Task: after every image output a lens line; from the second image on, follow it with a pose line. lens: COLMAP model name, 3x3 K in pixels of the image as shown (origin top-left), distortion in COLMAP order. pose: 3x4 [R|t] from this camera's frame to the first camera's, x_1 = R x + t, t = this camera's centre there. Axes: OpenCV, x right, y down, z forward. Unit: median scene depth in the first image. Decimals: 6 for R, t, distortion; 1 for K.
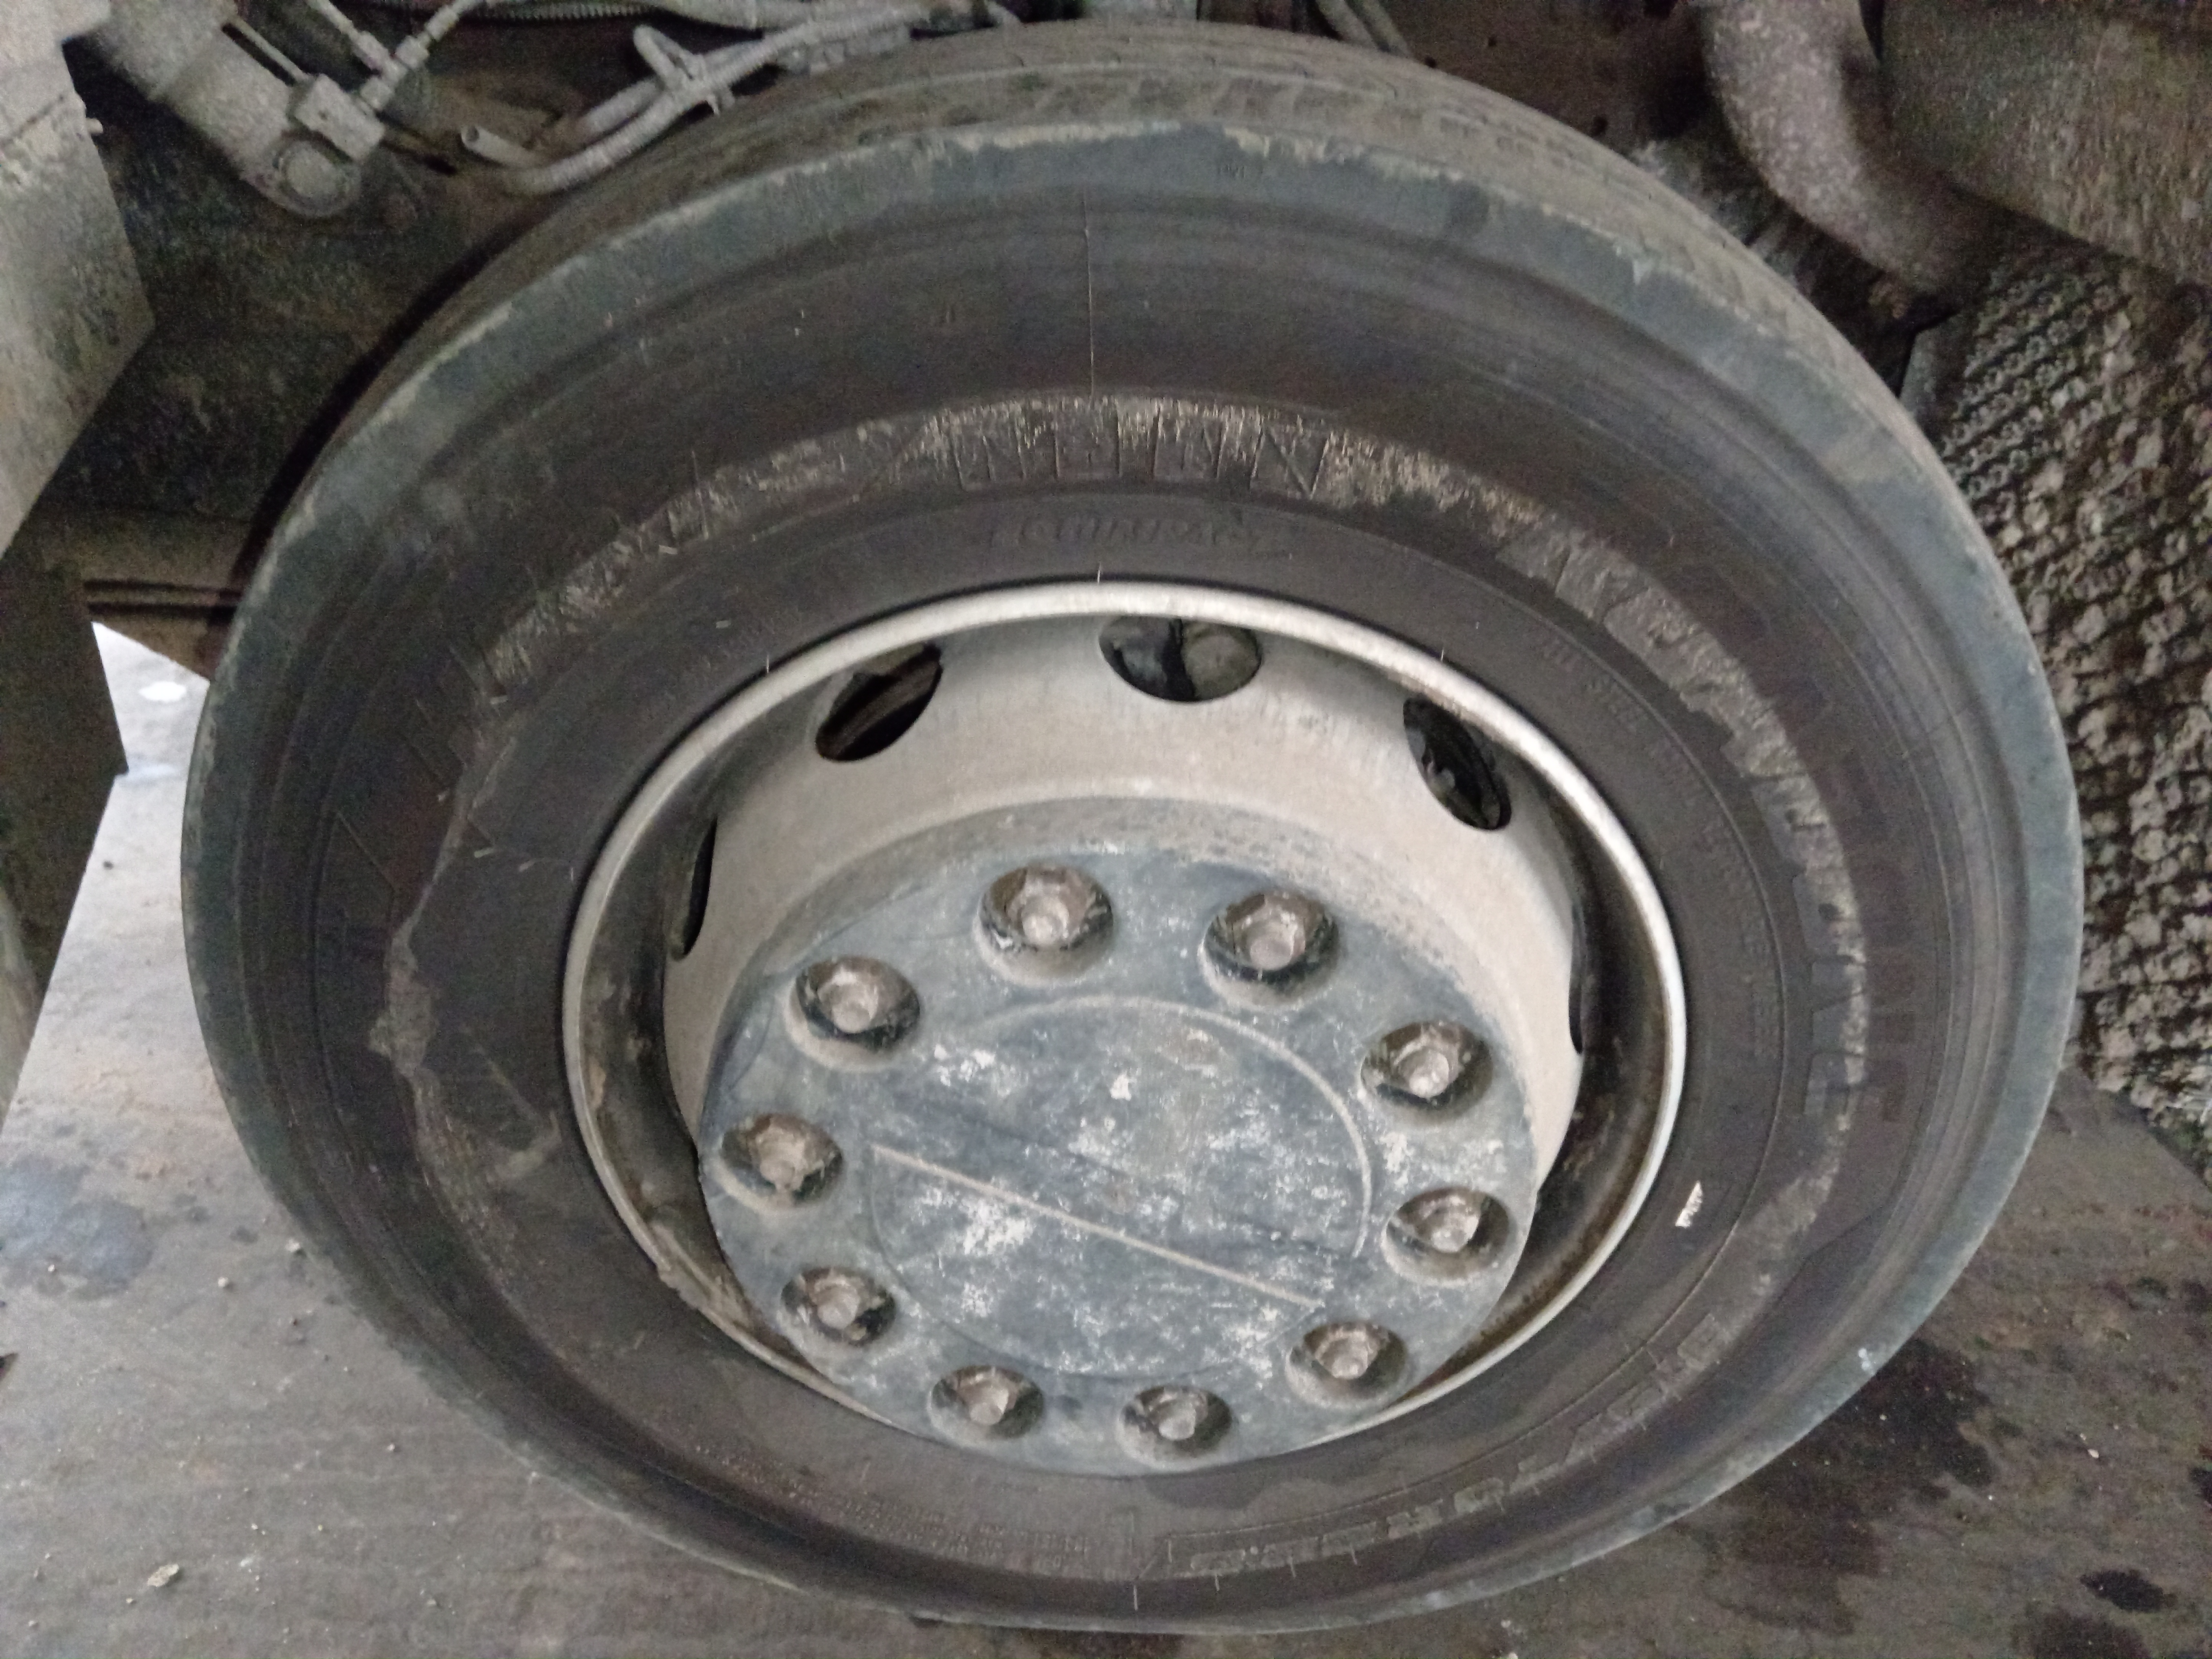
lens RADIAL K [[1711.1, 0, 1112.7], [0, 1711.1, 833.9], [0, 0, 1]] dist [-0.000426, 0.007487]
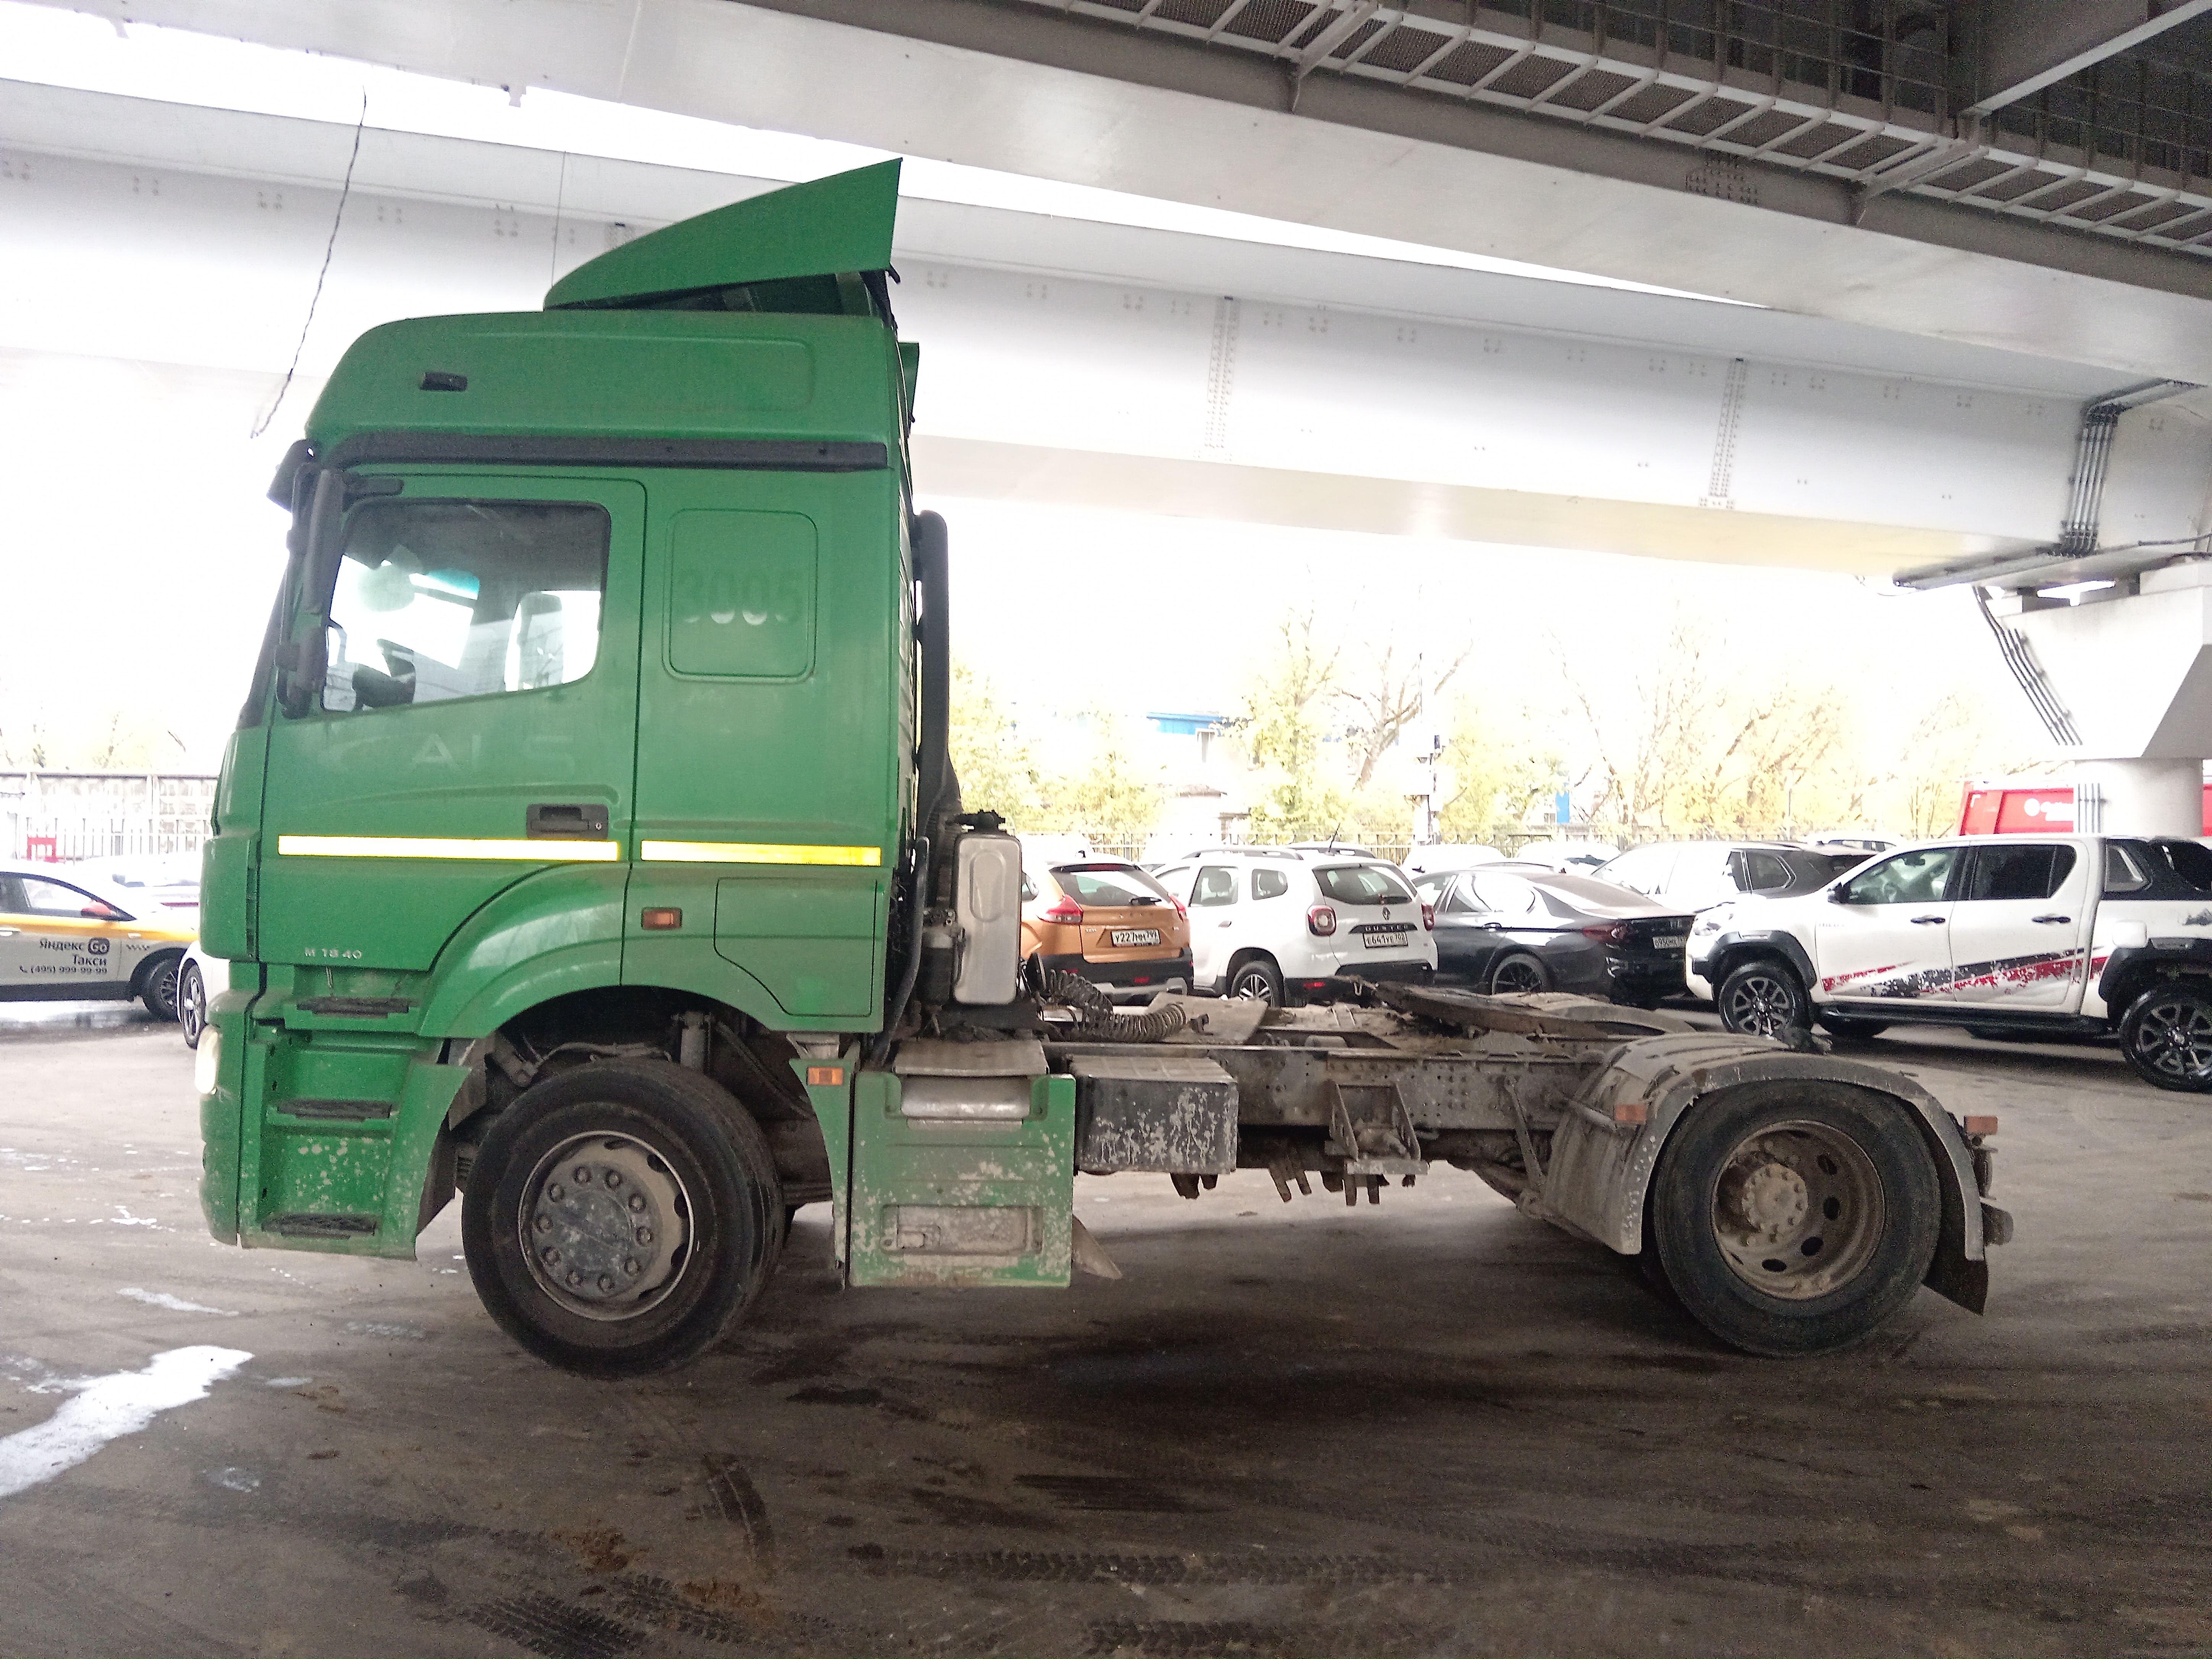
lens RADIAL K [[1752.6, 0, 1102.0], [0, 1752.6, 780.9], [0, 0, 1]] dist [0.001816, -0.009858]
pose [[0.985529, -0.053521, -0.160837, 3.029384], [-0.043193, 0.838231, -0.543602, 2.296888], [0.163912, 0.542683, 0.823789, -4.982846]]
